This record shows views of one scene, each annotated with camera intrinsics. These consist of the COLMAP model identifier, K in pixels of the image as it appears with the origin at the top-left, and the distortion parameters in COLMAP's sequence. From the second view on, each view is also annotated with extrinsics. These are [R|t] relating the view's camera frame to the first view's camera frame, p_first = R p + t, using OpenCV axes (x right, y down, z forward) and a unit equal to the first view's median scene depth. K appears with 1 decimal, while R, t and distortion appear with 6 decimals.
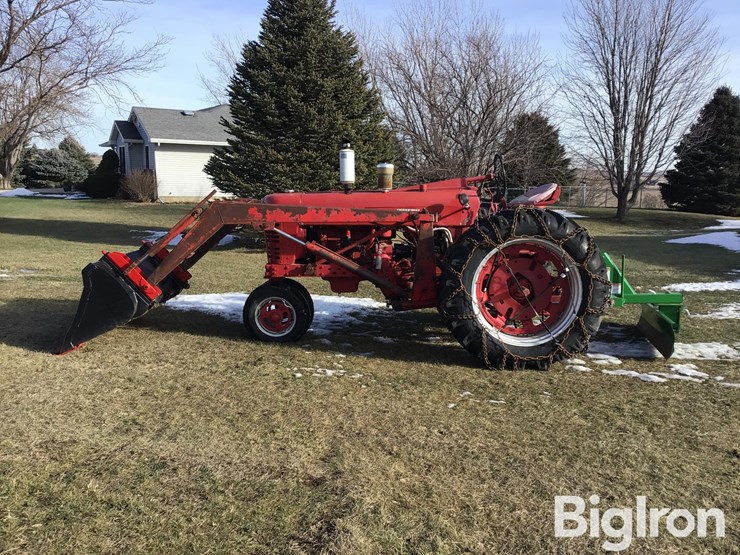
lens RADIAL K [[670.7, 0, 370.0], [0, 670.7, 277.5], [0, 0, 1]] dist [0.113388, -0.200552]
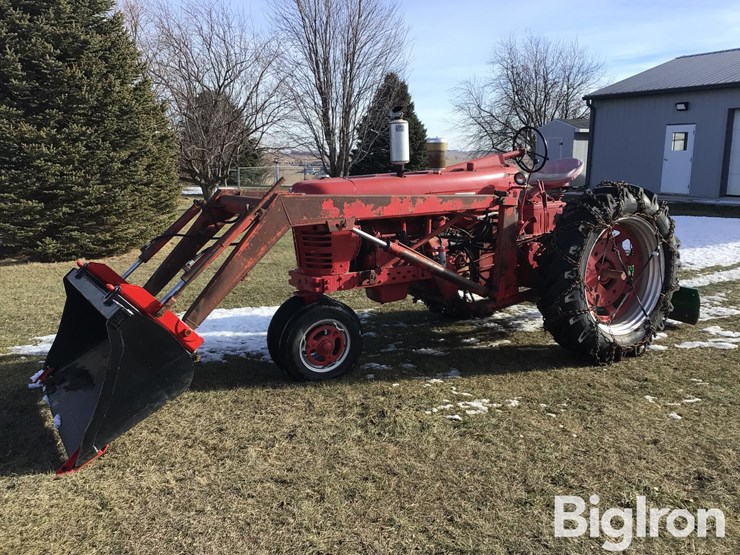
lens RADIAL K [[670.7, 0, 370.0], [0, 670.7, 277.5], [0, 0, 1]] dist [0.113388, -0.200552]
pose [[0.851185, -0.113119, 0.512530, -0.478399], [0.098965, 0.993574, 0.054932, -0.054009], [-0.515451, 0.003965, 0.856910, 0.343676]]
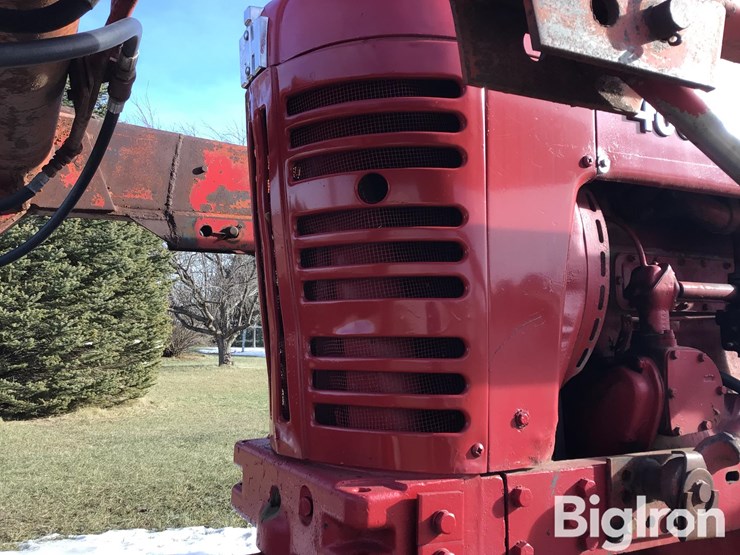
lens RADIAL K [[690.0, 0, 370.0], [0, 690.0, 277.5], [0, 0, 1]] dist [0.147274, -0.216490]
pose [[0.879378, 0.032583, 0.475009, -0.209330], [0.070866, 0.977586, -0.198250, -0.030794], [-0.470821, 0.207999, 0.857359, 0.894062]]
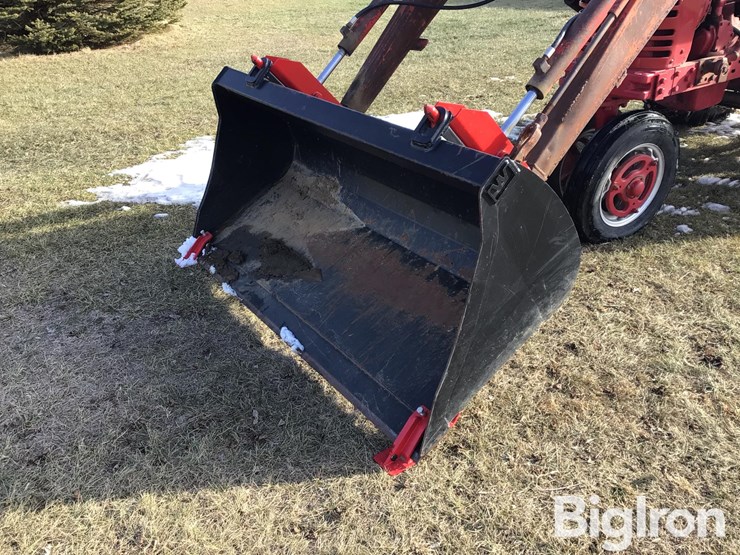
lens RADIAL K [[690.0, 0, 370.0], [0, 690.0, 277.5], [0, 0, 1]] dist [0.147274, -0.216490]
pose [[0.827352, -0.284796, 0.484128, -0.554712], [0.118631, 0.931080, 0.344988, -0.074611], [-0.549013, -0.227994, 0.804117, 0.705879]]
